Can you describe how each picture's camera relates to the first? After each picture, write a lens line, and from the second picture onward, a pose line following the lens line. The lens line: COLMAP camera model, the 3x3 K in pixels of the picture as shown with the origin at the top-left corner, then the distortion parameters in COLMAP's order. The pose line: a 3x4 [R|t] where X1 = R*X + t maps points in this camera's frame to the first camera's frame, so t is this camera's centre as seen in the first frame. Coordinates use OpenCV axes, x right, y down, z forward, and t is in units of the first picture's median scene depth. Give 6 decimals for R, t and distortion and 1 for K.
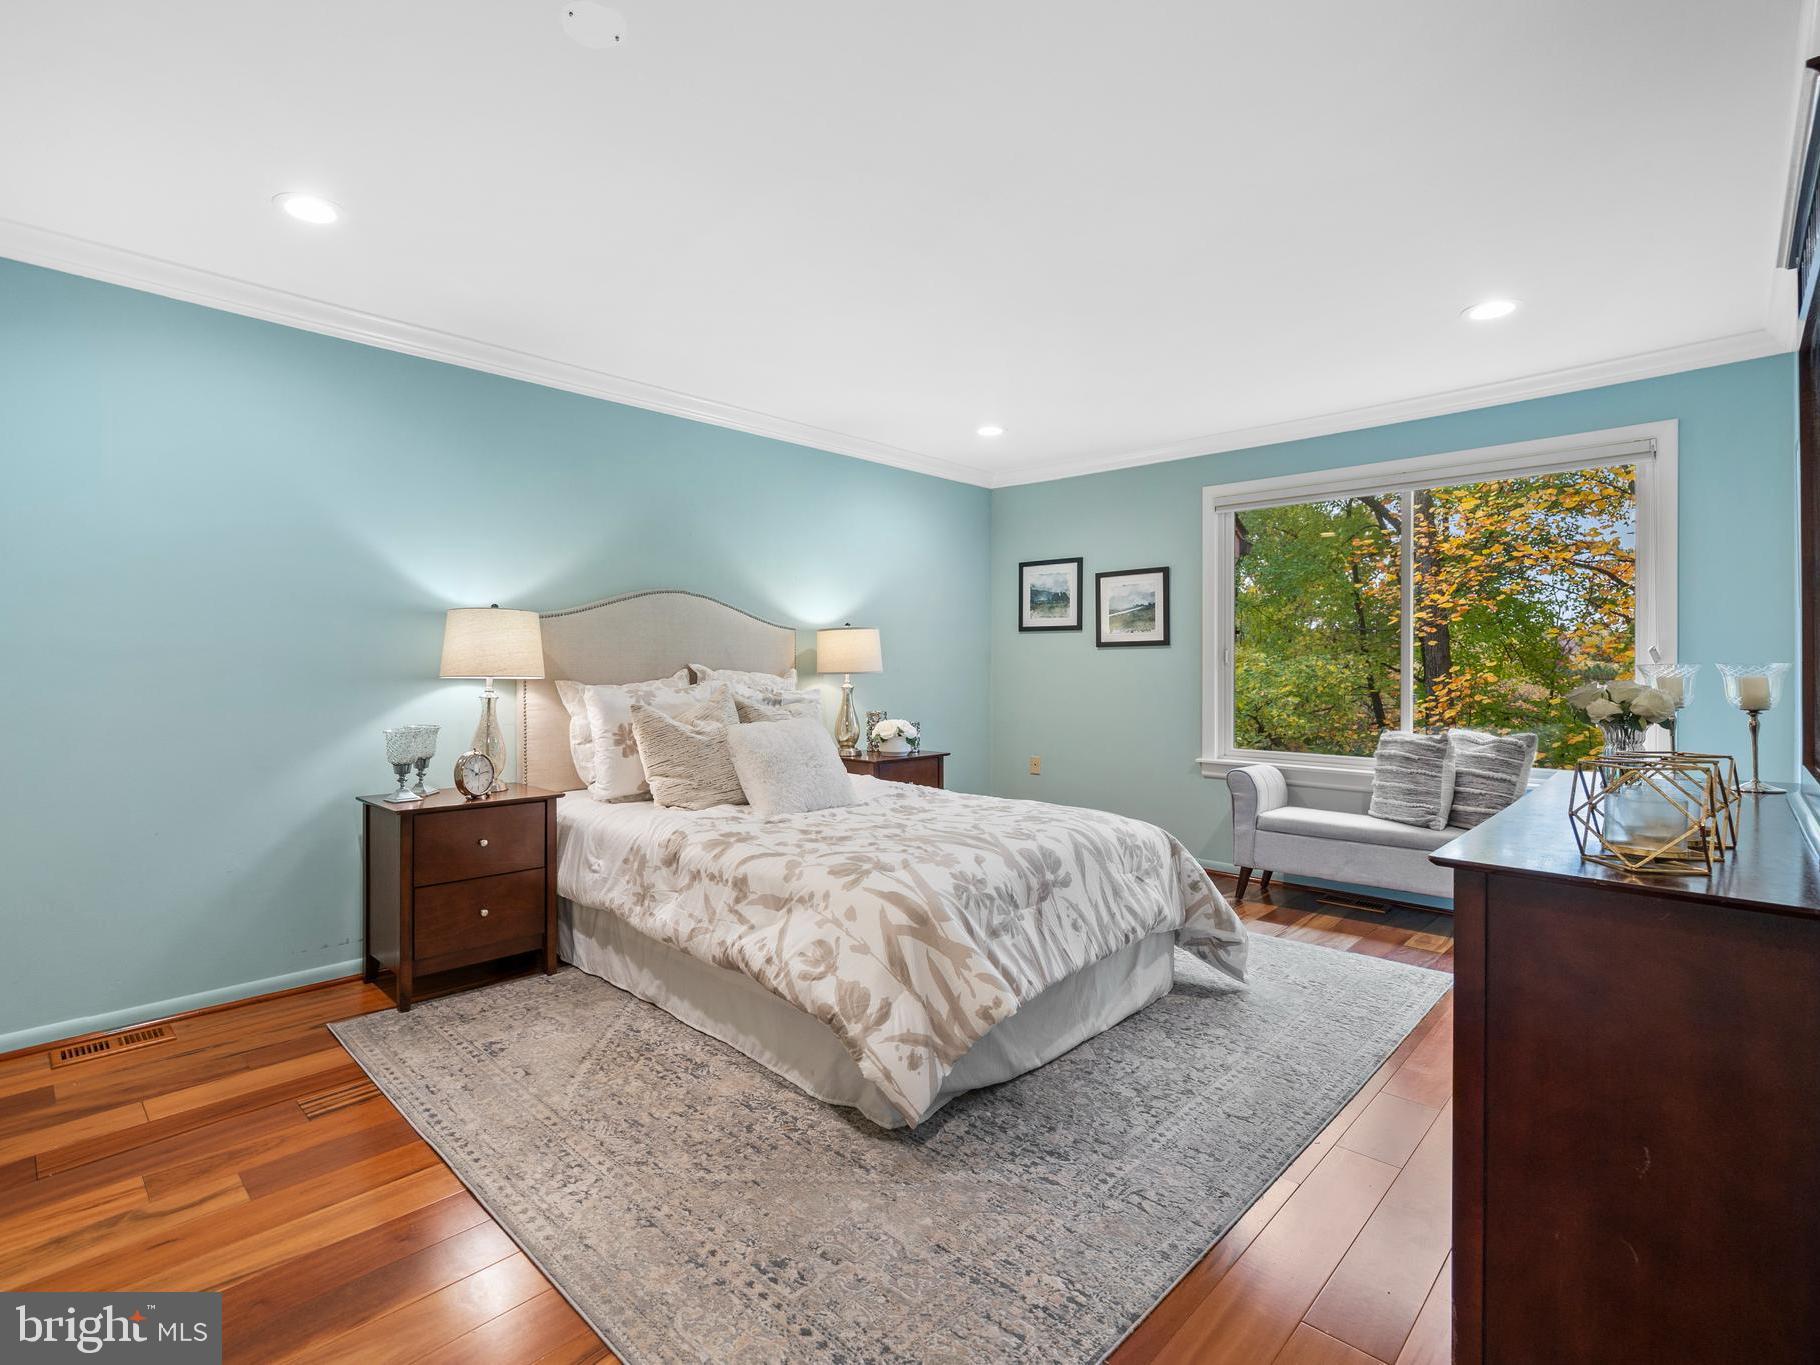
lens RADIAL K [[770.7, 0, 911.8], [0, 770.7, 674.4], [0, 0, 1]] dist [-0.000782, -0.000026]
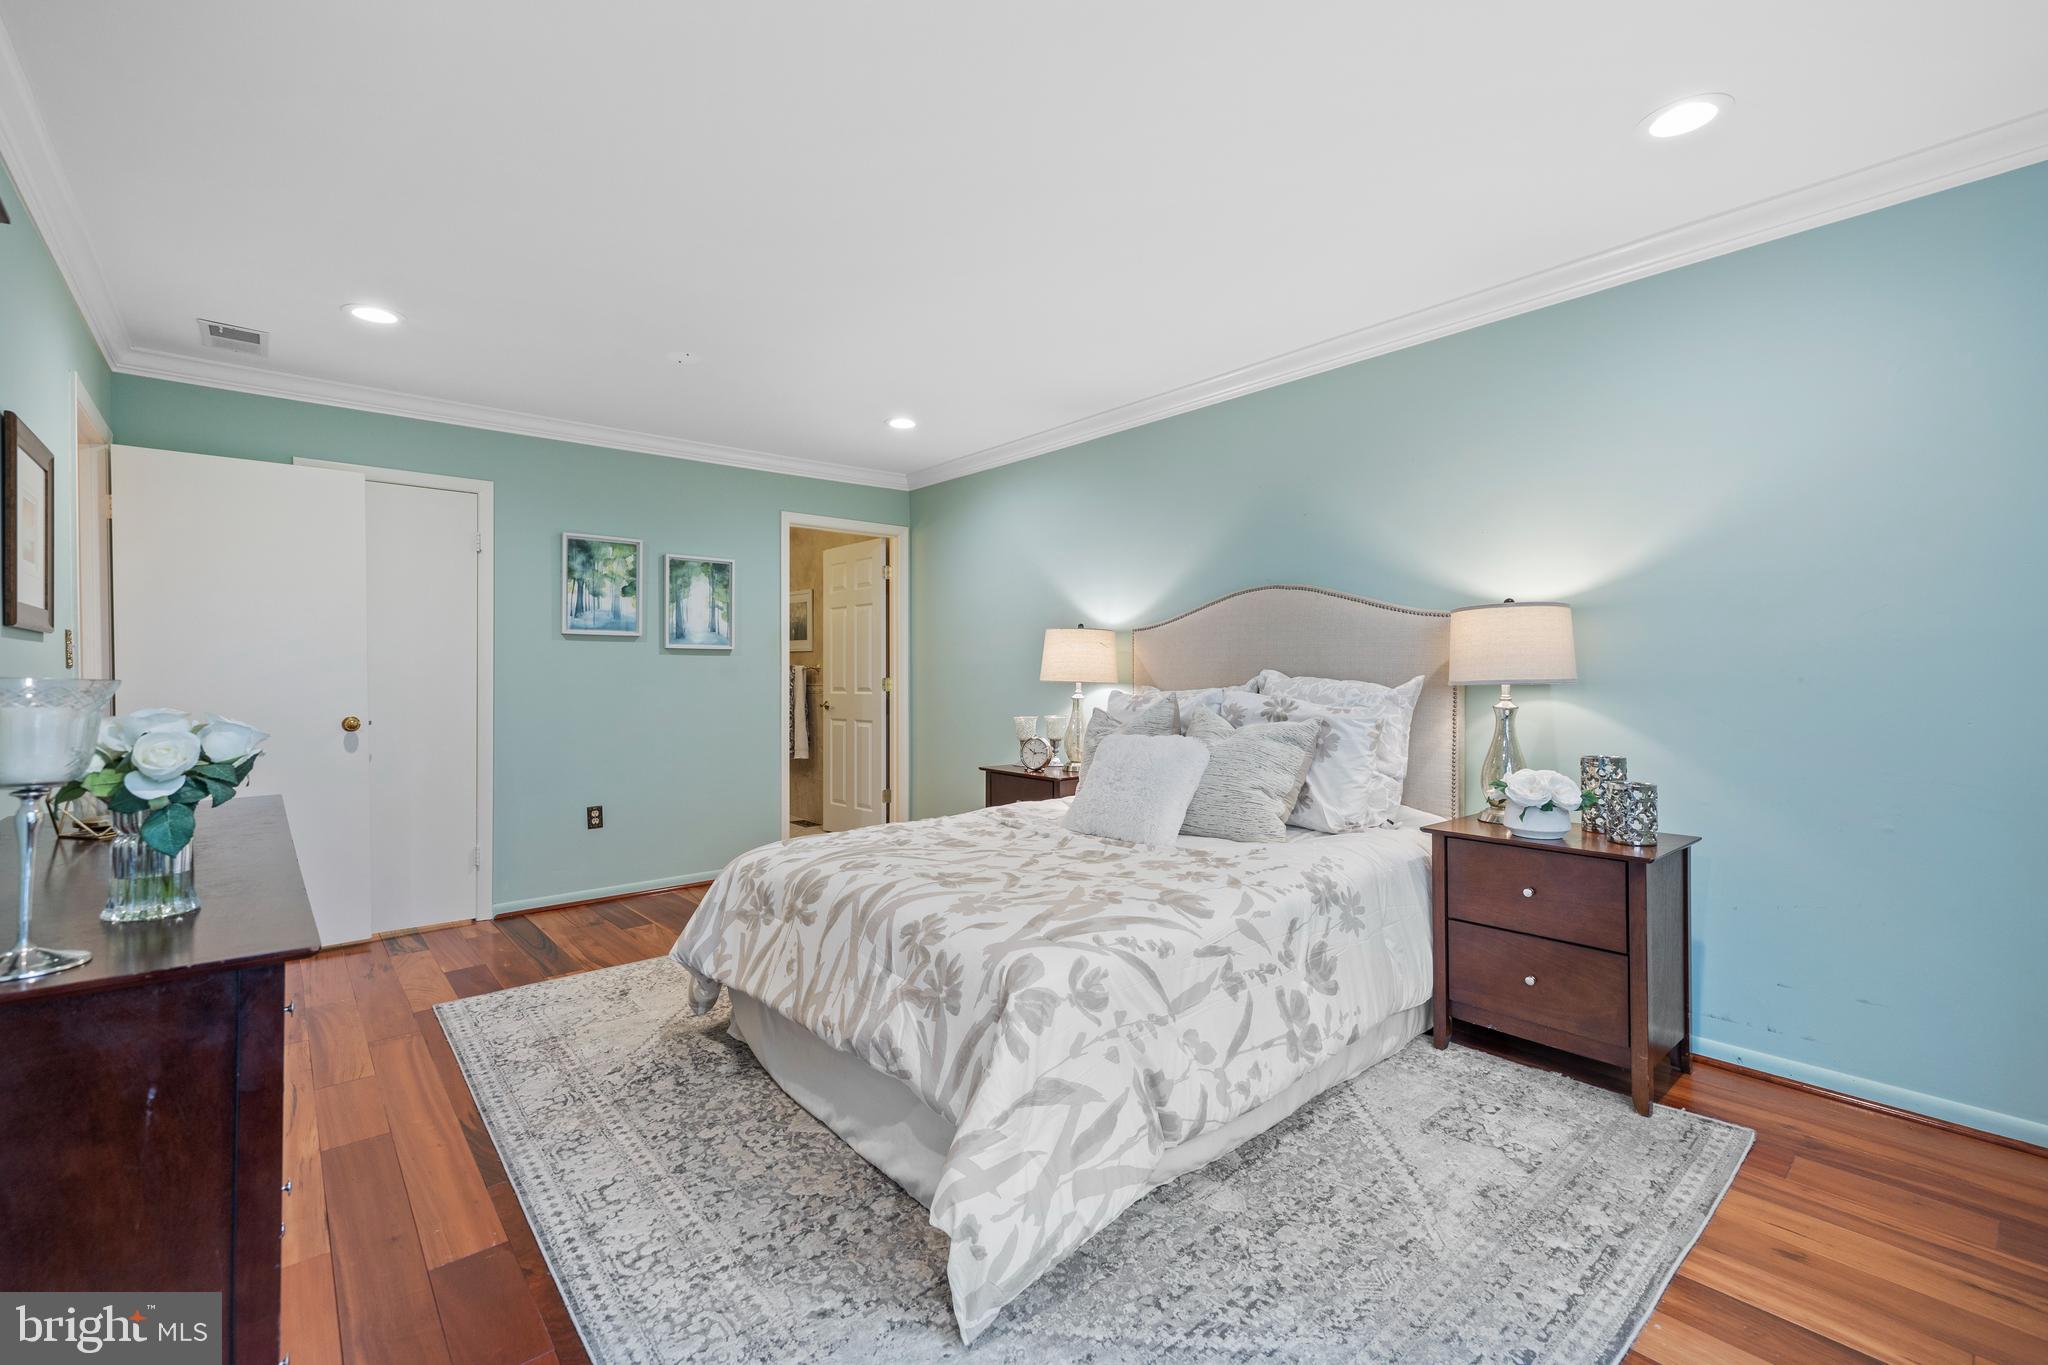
lens RADIAL K [[877.4, 0, 1026.9], [0, 877.4, 673.4], [0, 0, 1]] dist [-0.000182, 0.000503]
pose [[-0.047601, 0.003095, -0.998862, 1.219296], [-0.005770, 0.999978, 0.003373, -0.020657], [0.998850, 0.005924, -0.047582, 1.319914]]
